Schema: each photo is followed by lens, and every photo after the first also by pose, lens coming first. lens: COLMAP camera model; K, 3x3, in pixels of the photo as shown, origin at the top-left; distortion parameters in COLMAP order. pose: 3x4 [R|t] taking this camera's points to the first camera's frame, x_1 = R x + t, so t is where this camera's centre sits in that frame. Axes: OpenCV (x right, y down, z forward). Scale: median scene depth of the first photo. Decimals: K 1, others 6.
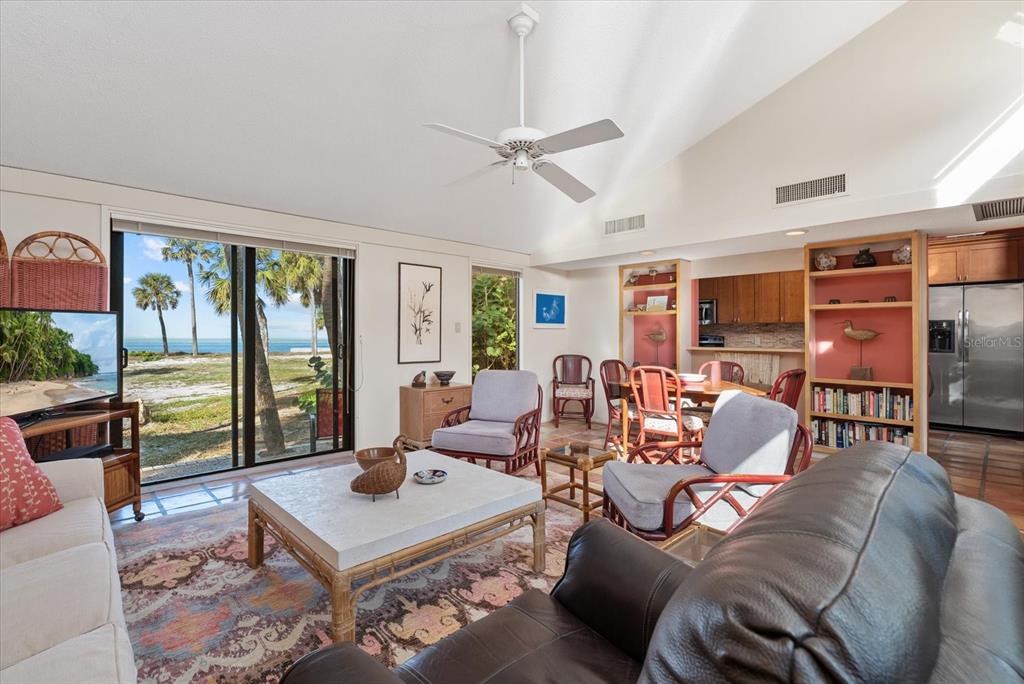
lens RADIAL K [[471.8, 0, 509.1], [0, 471.8, 324.6], [0, 0, 1]] dist [-0.003616, 0.000870]
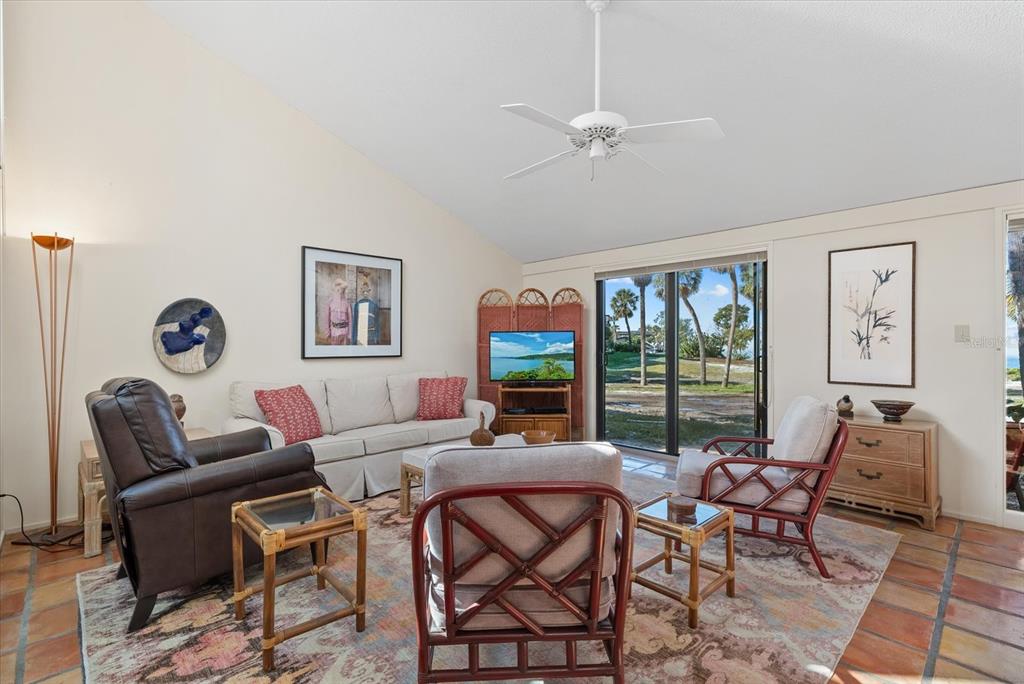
lens RADIAL K [[471.8, 0, 512.1], [0, 471.8, 344.0], [0, 0, 1]] dist [-0.003616, 0.000870]
pose [[0.016170, 0.002290, -0.999867, 0.513446], [0.021929, 0.999756, 0.002644, 0.005716], [0.999629, -0.021968, 0.016116, 0.450896]]
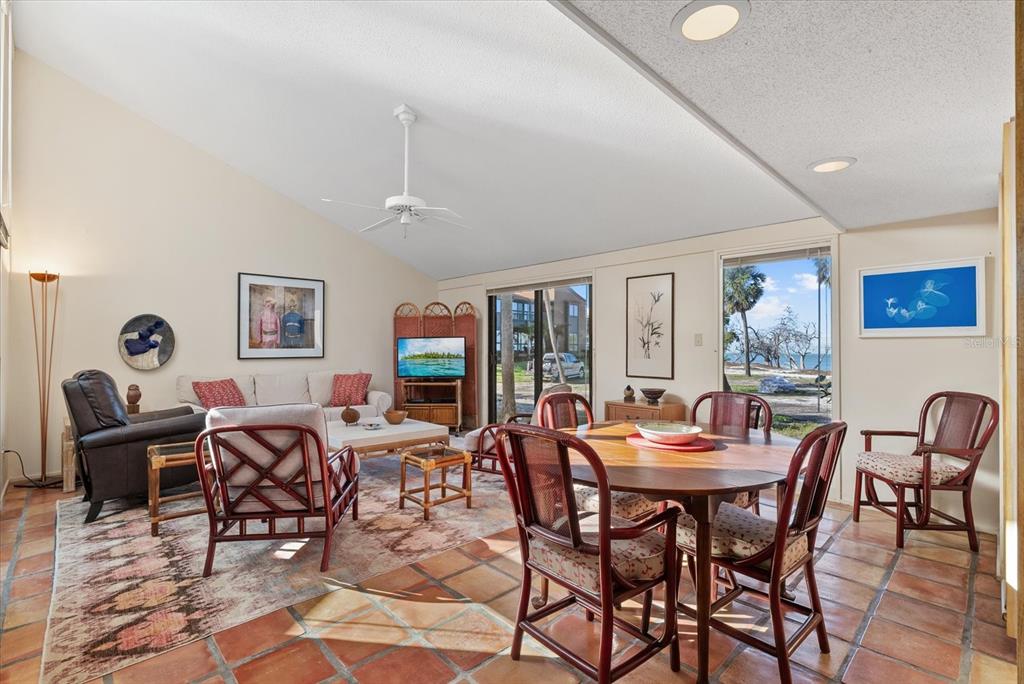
lens RADIAL K [[471.8, 0, 512.2], [0, 471.8, 342.2], [0, 0, 1]] dist [-0.003616, 0.000870]
pose [[0.015204, -0.006958, -0.999860, 0.766837], [0.023012, 0.999713, -0.006607, 0.008676], [0.999620, -0.022909, 0.015359, 0.707870]]
